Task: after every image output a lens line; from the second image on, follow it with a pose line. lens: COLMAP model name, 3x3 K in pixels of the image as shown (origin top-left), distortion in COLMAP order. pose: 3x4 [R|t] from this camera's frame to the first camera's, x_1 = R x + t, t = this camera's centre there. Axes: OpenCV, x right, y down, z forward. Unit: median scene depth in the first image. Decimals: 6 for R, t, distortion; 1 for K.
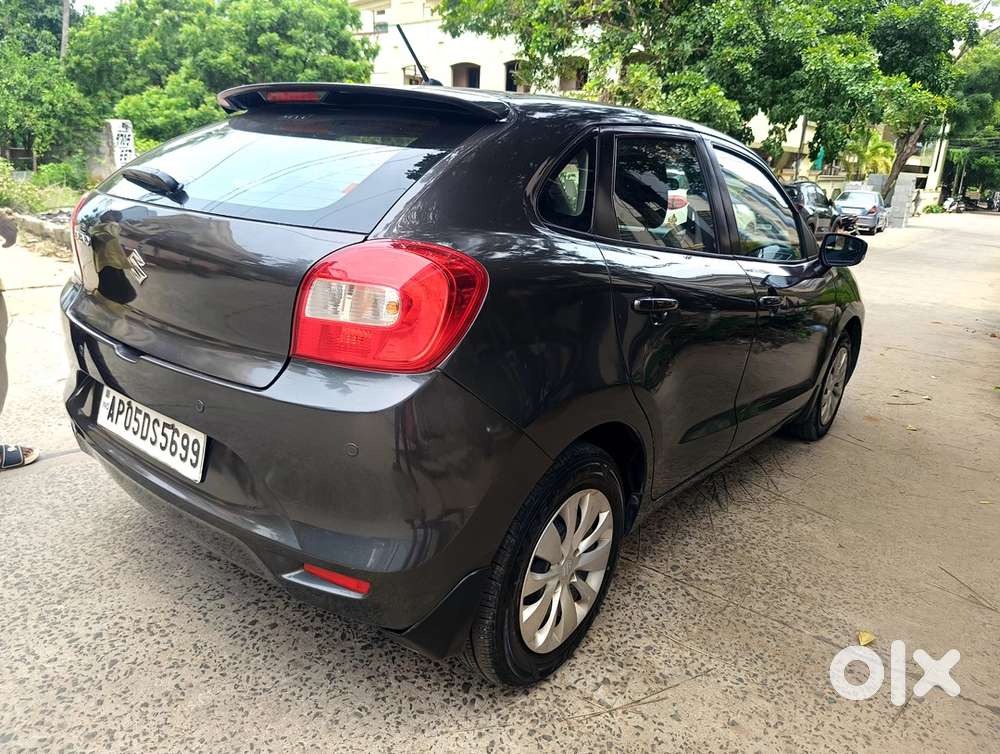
lens RADIAL K [[690.4, 0, 500.0], [0, 690.4, 377.0], [0, 0, 1]] dist [0.046041, -0.054402]
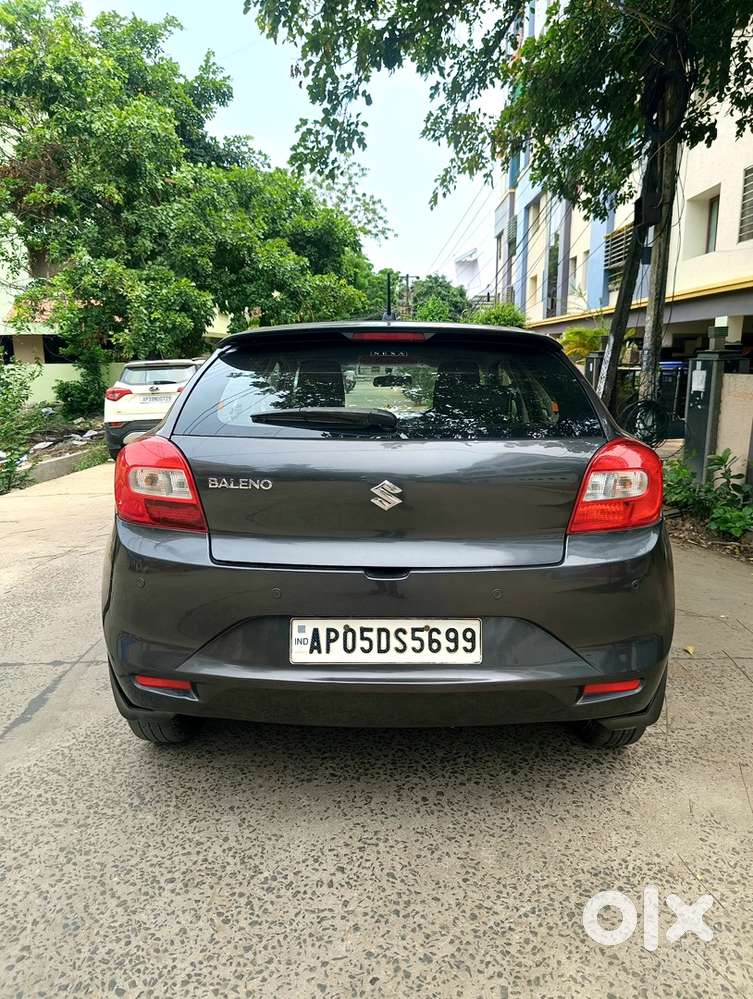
lens RADIAL K [[689.7, 0, 376.5], [0, 689.7, 499.5], [0, 0, 1]] dist [0.046041, -0.054402]
pose [[0.779032, -0.178563, 0.601020, -1.088212], [0.223991, 0.974591, -0.000783, -0.140473], [-0.585609, 0.135233, 0.799233, 0.105173]]
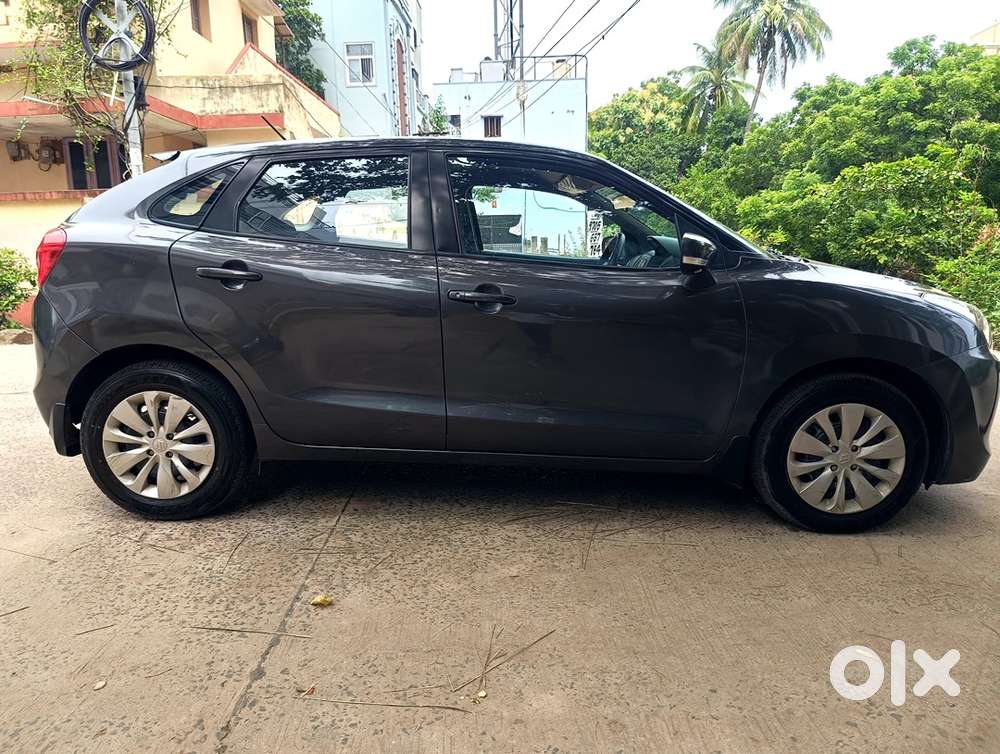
lens RADIAL K [[690.4, 0, 500.0], [0, 690.4, 377.0], [0, 0, 1]] dist [0.046041, -0.054402]
pose [[0.603973, 0.085736, -0.792380, 1.683565], [-0.186680, 0.981759, -0.036065, 0.047096], [0.774833, 0.169704, 0.608961, 0.612202]]
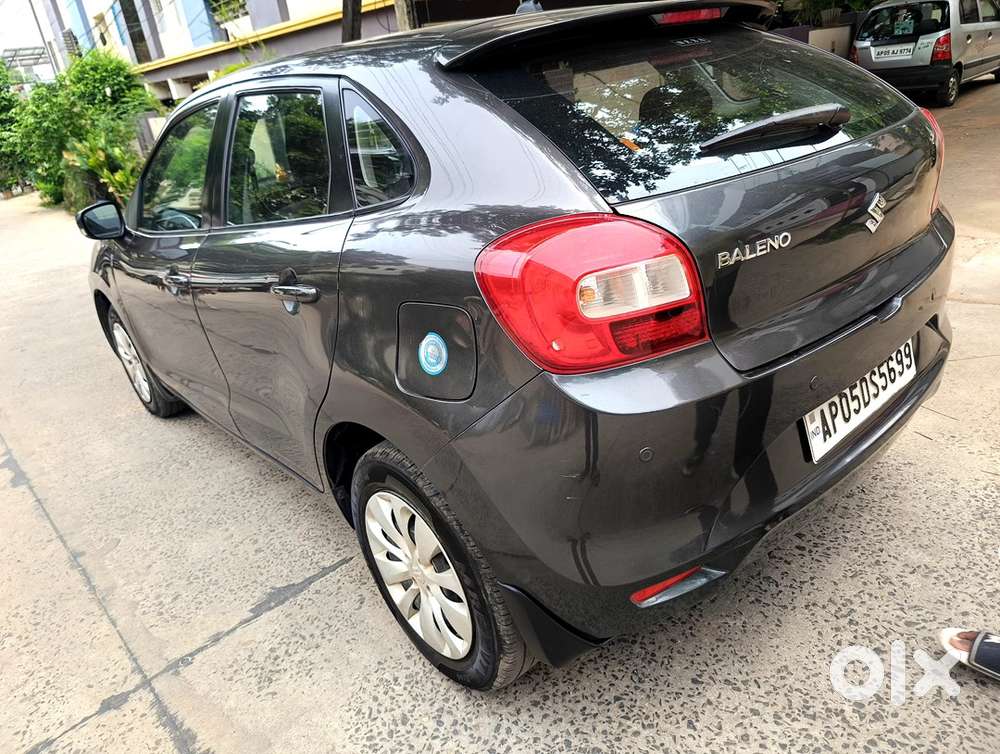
lens RADIAL K [[718.6, 0, 499.7], [0, 718.6, 370.8], [0, 0, 1]] dist [0.048349, -0.062480]
pose [[0.154380, -0.468847, 0.869684, -1.331804], [0.412549, 0.830418, 0.374446, -0.477363], [-0.897758, 0.300980, 0.321622, 1.073310]]
